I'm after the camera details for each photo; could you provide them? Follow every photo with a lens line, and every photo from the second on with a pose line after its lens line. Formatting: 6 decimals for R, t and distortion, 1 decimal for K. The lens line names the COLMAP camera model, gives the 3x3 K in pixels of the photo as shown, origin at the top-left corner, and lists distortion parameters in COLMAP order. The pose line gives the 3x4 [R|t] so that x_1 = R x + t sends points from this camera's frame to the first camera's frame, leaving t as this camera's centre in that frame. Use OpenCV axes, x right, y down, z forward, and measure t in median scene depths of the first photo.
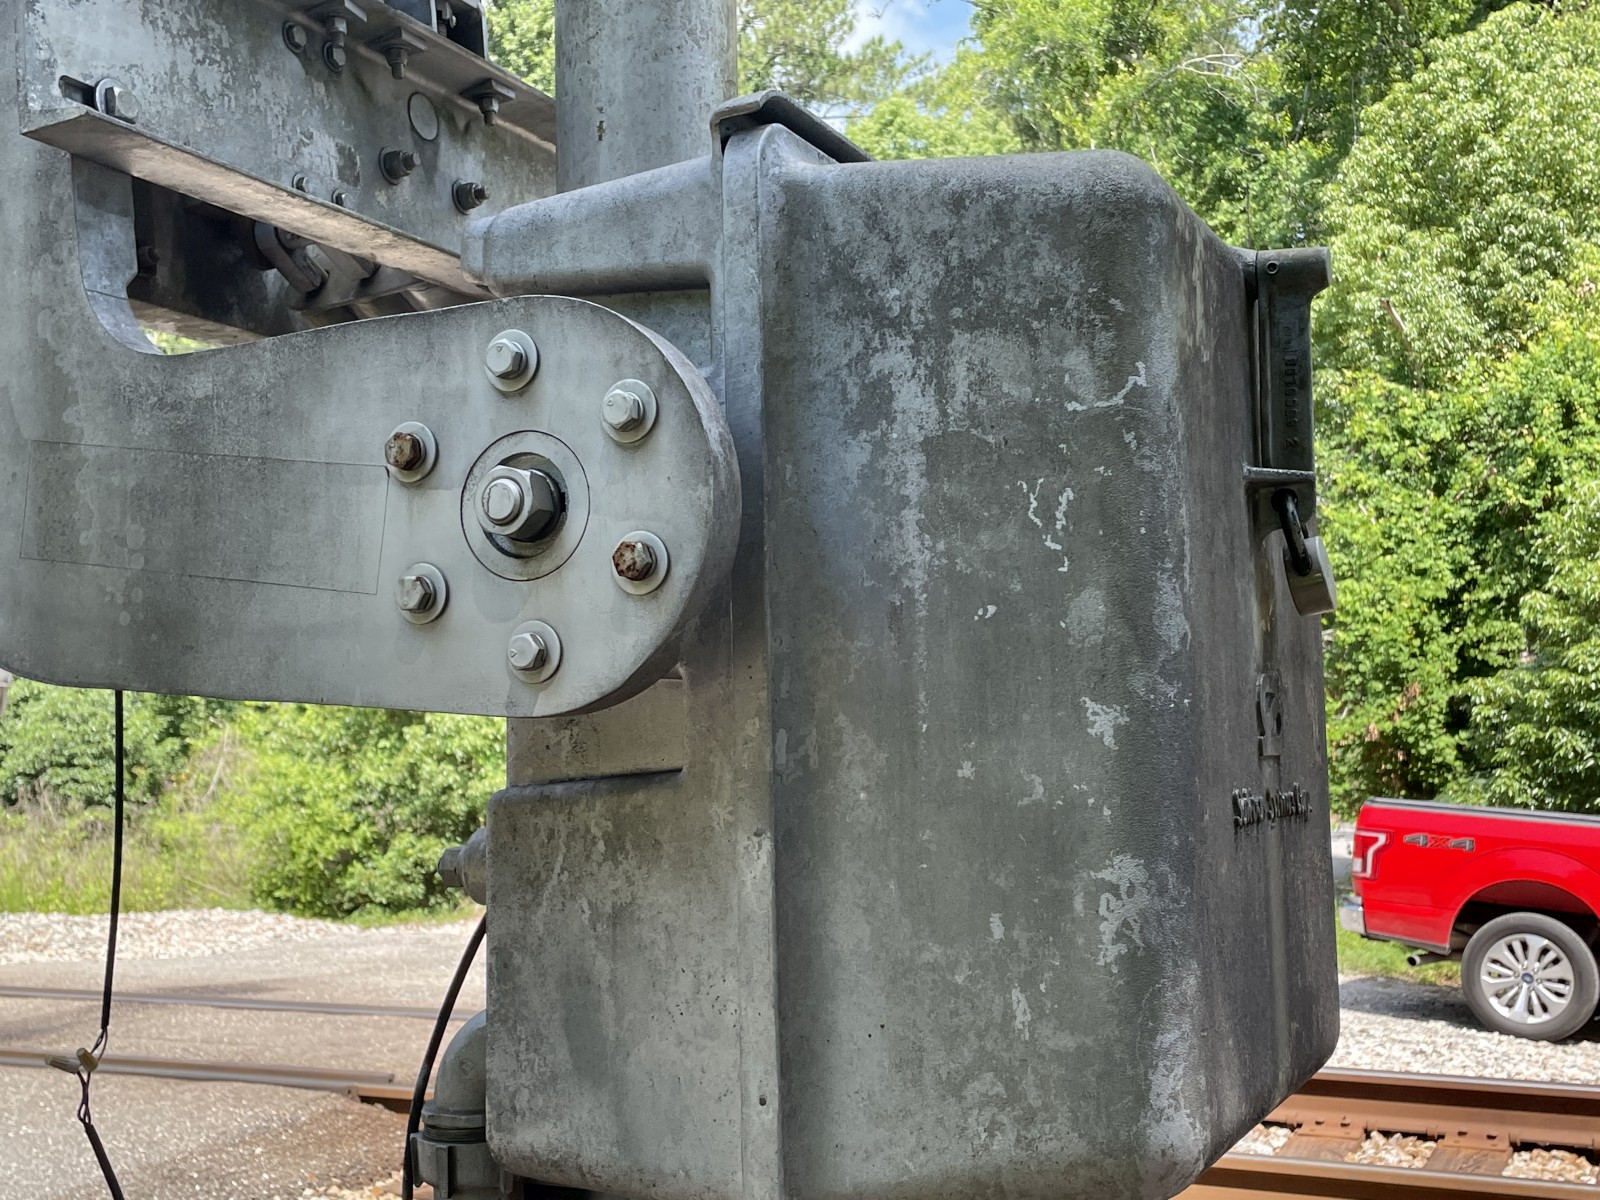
lens RADIAL K [[1940.5, 0, 807.0], [0, 1940.5, 621.6], [0, 0, 1]] dist [0.063371, -0.014551]
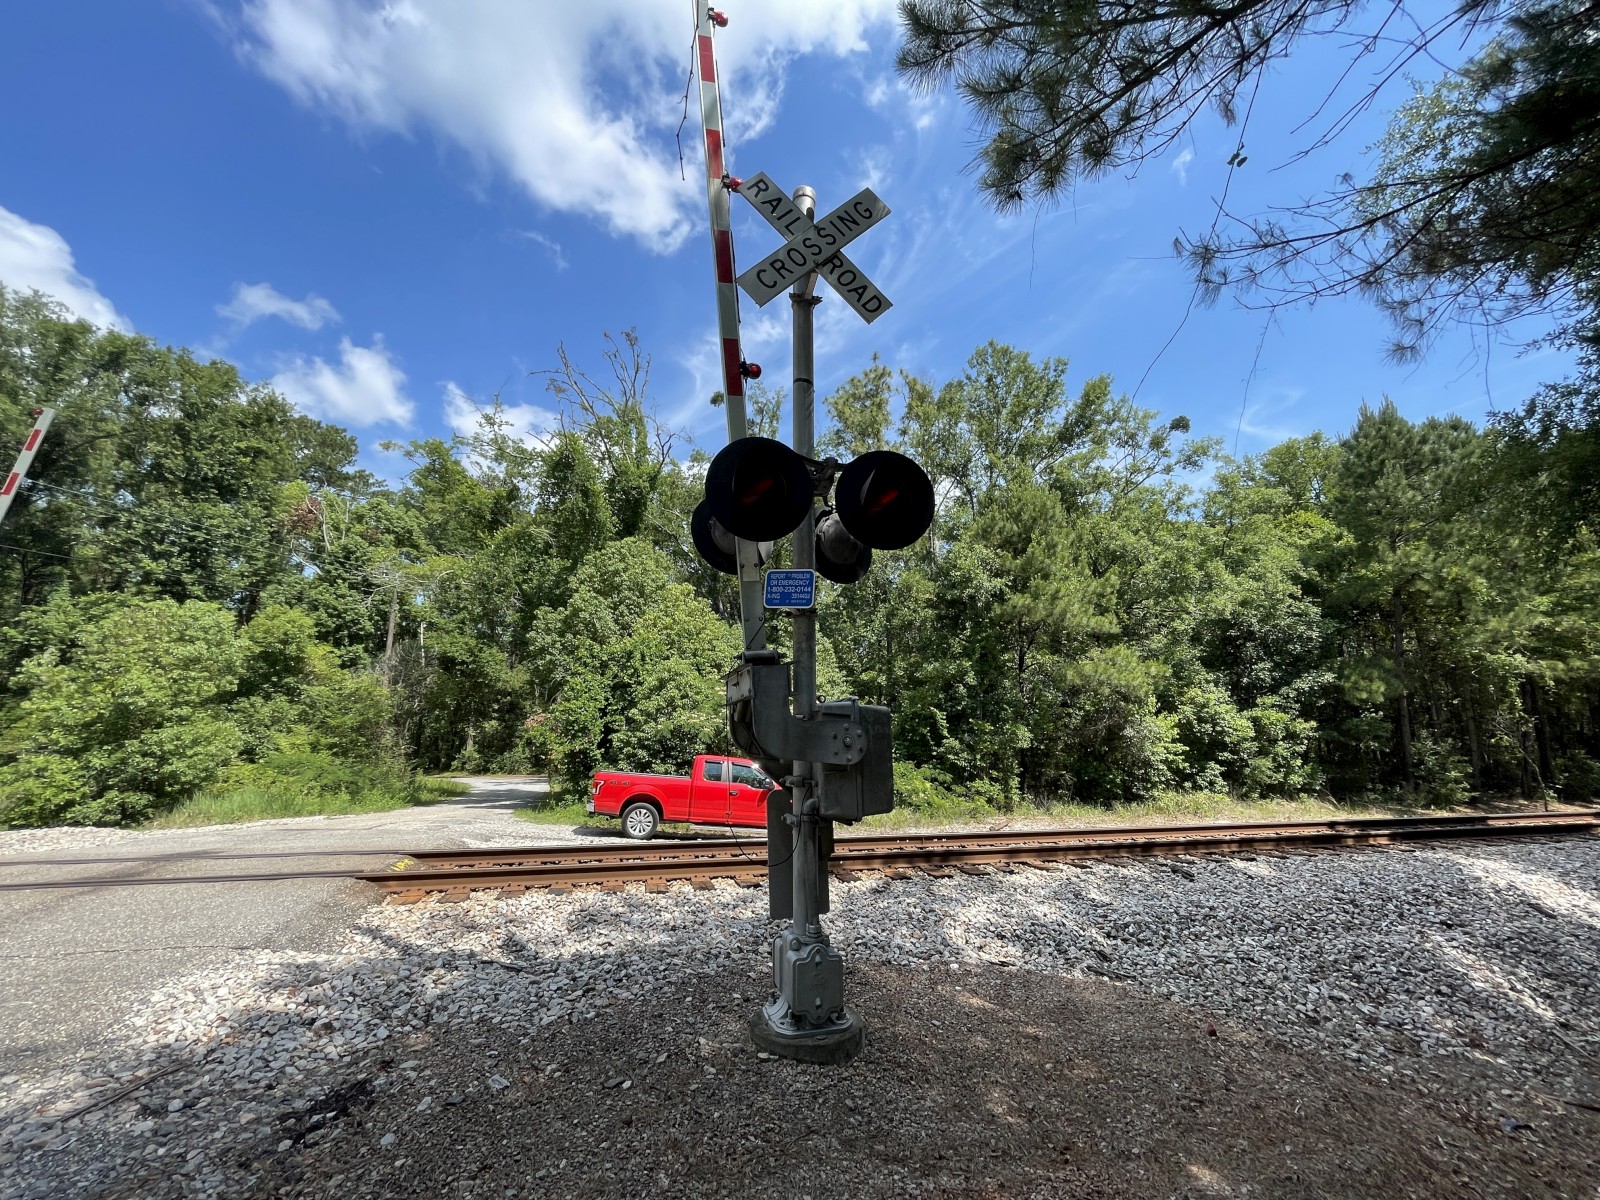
lens RADIAL K [[654.5, 0, 813.7], [0, 654.5, 599.2], [0, 0, 1]] dist [0.000241, -0.000406]
pose [[0.741999, 0.161588, 0.650636, -0.149165], [-0.054293, 0.981813, -0.181920, -0.009818], [-0.668199, 0.099659, 0.737277, -0.076610]]
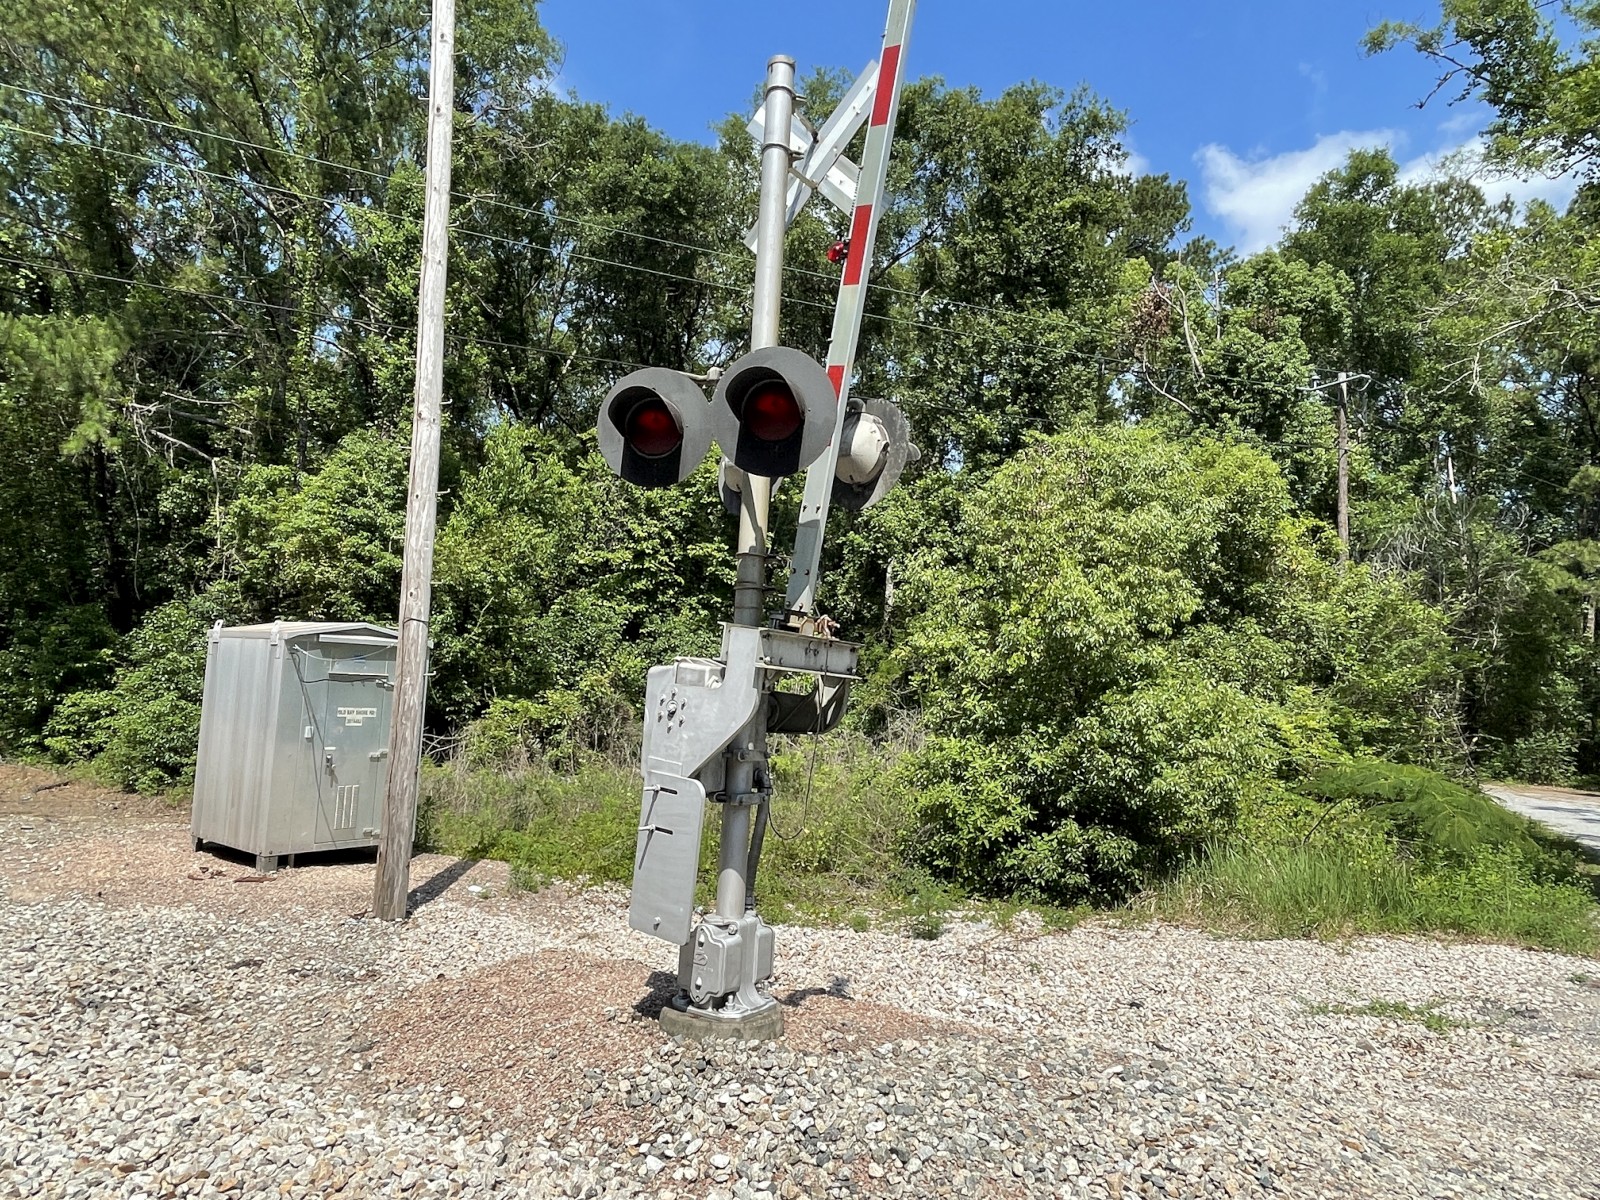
lens RADIAL K [[961.7, 0, 781.2], [0, 961.7, 628.8], [0, 0, 1]] dist [0.017632, -0.021650]
pose [[0.977180, 0.057574, -0.204464, -0.279994], [-0.054503, 0.998301, 0.020627, 0.007828], [0.205304, -0.009012, 0.978657, 0.525435]]
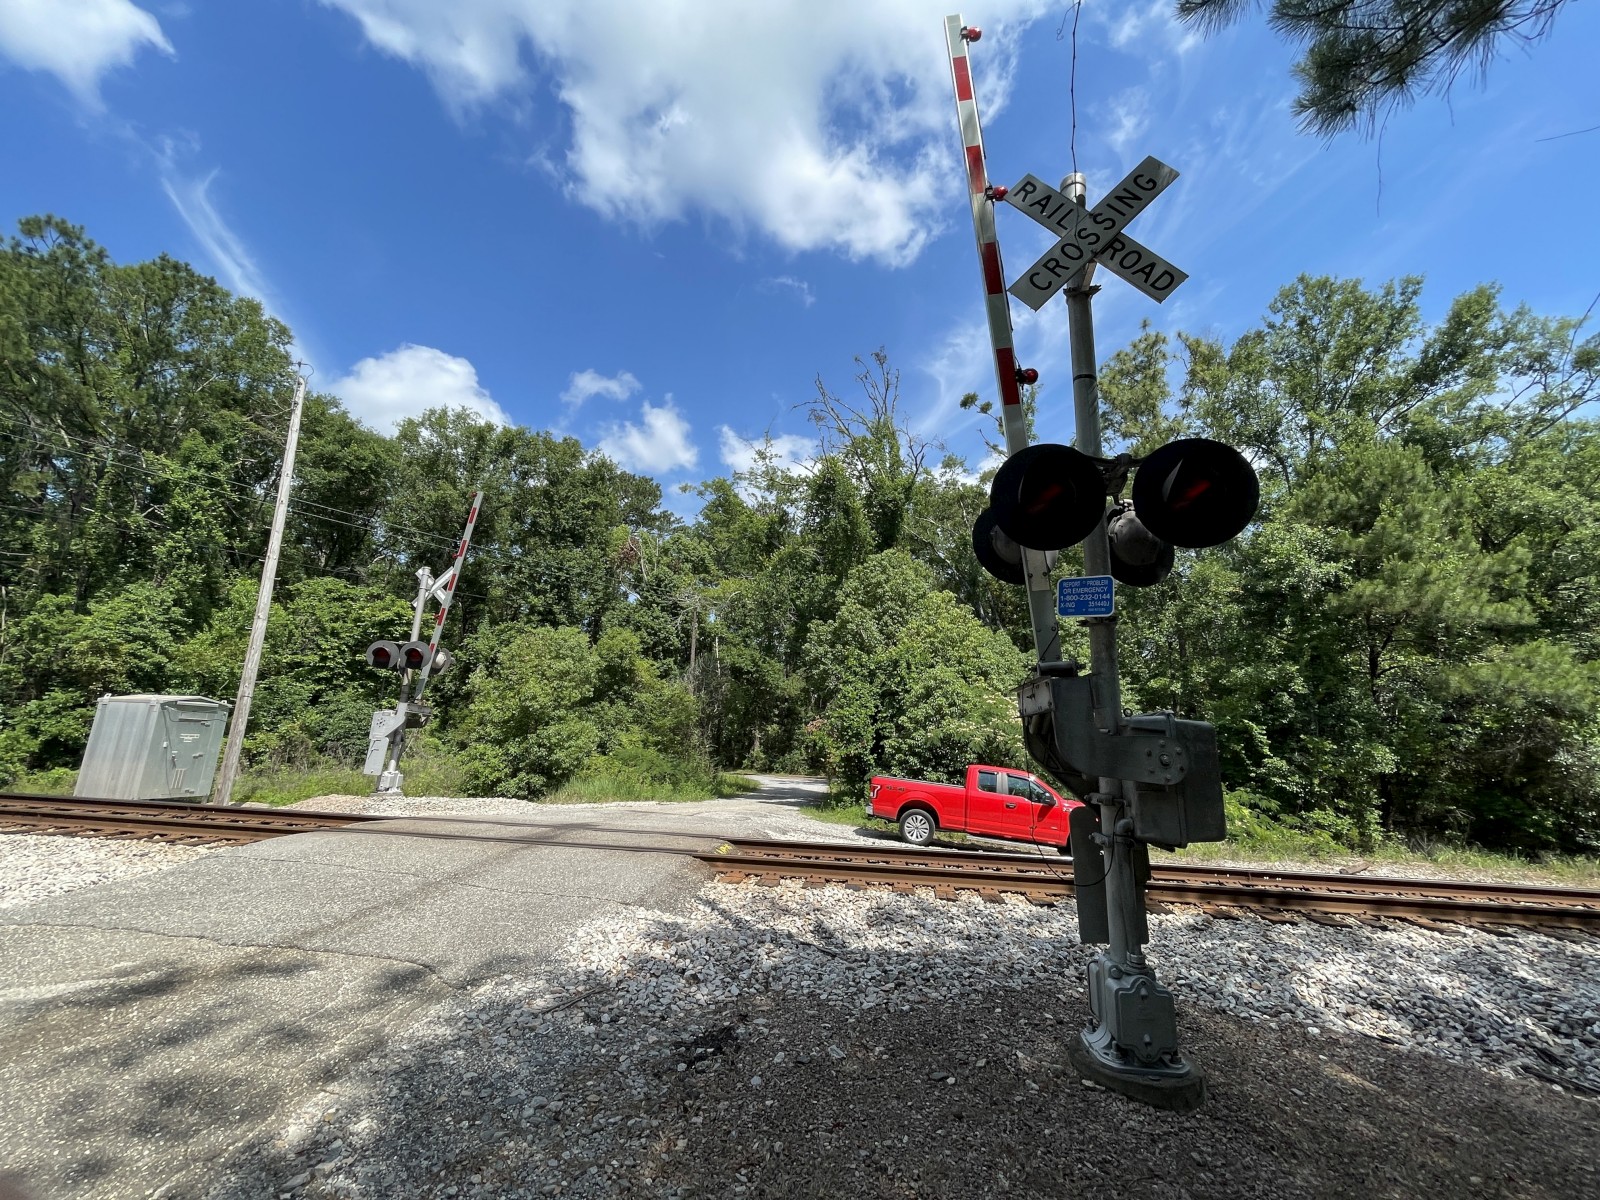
lens RADIAL K [[659.3, 0, 806.7], [0, 659.3, 598.8], [0, 0, 1]] dist [0.000916, -0.000686]
pose [[0.941984, 0.122154, 0.312641, -0.161117], [-0.072118, 0.983331, -0.166913, -0.010130], [-0.327818, 0.134682, 0.935091, -0.078058]]
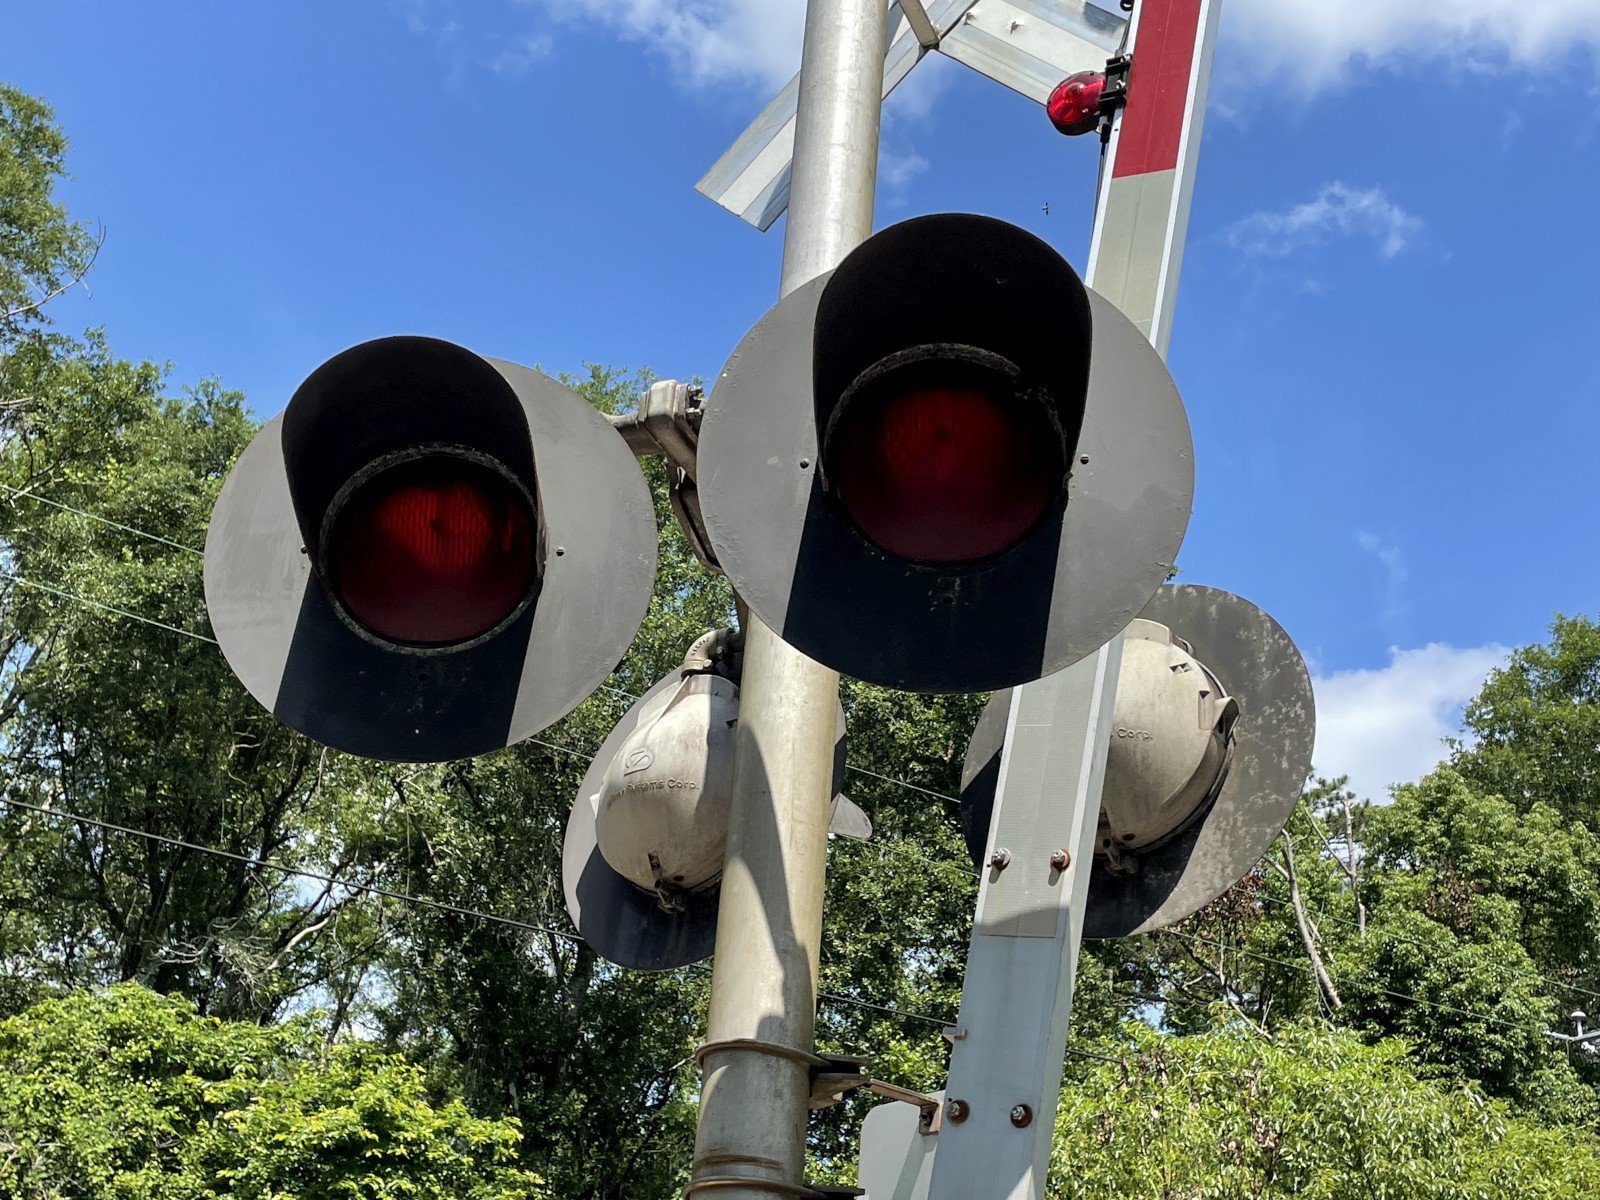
lens RADIAL K [[2047.2, 0, 795.8], [0, 2047.2, 653.3], [0, 0, 1]] dist [0.155399, -0.324088]
pose [[0.996052, 0.065819, -0.059575, -0.302569], [-0.083912, 0.917096, -0.389735, 0.014200], [0.028984, 0.393196, 0.918998, 0.573802]]
